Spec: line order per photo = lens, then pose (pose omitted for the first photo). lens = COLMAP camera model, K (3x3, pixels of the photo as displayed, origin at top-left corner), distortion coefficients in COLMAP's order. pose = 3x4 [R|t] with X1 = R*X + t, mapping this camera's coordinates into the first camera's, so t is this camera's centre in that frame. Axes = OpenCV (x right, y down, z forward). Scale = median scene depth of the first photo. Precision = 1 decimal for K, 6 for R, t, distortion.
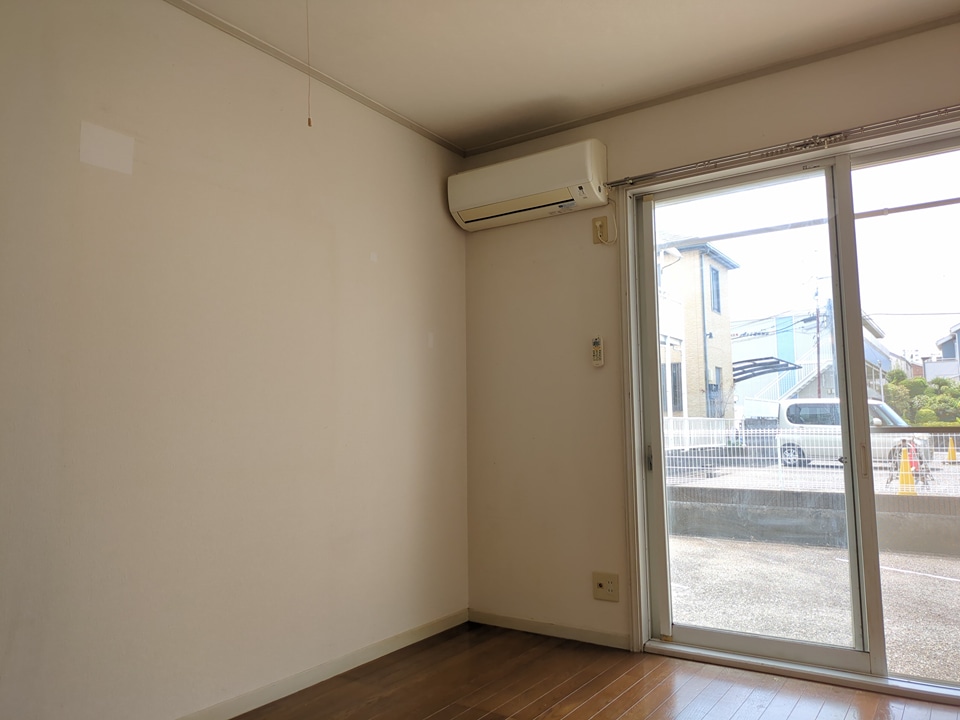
lens RADIAL K [[723.8, 0, 473.1], [0, 723.8, 353.8], [0, 0, 1]] dist [0.023189, -0.013446]
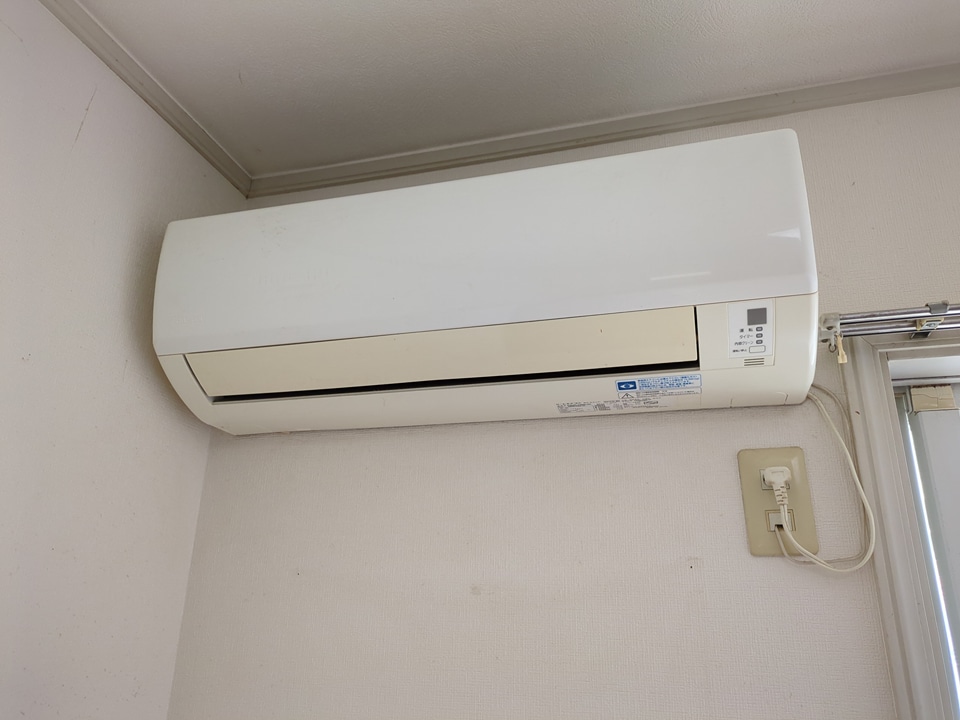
lens RADIAL K [[723.8, 0, 461.6], [0, 723.8, 393.5], [0, 0, 1]] dist [0.023189, -0.013446]
pose [[0.957859, 0.122433, 0.259839, 0.007370], [-0.071121, 0.977532, -0.198426, -0.162573], [-0.278295, 0.171584, 0.945046, 0.858035]]
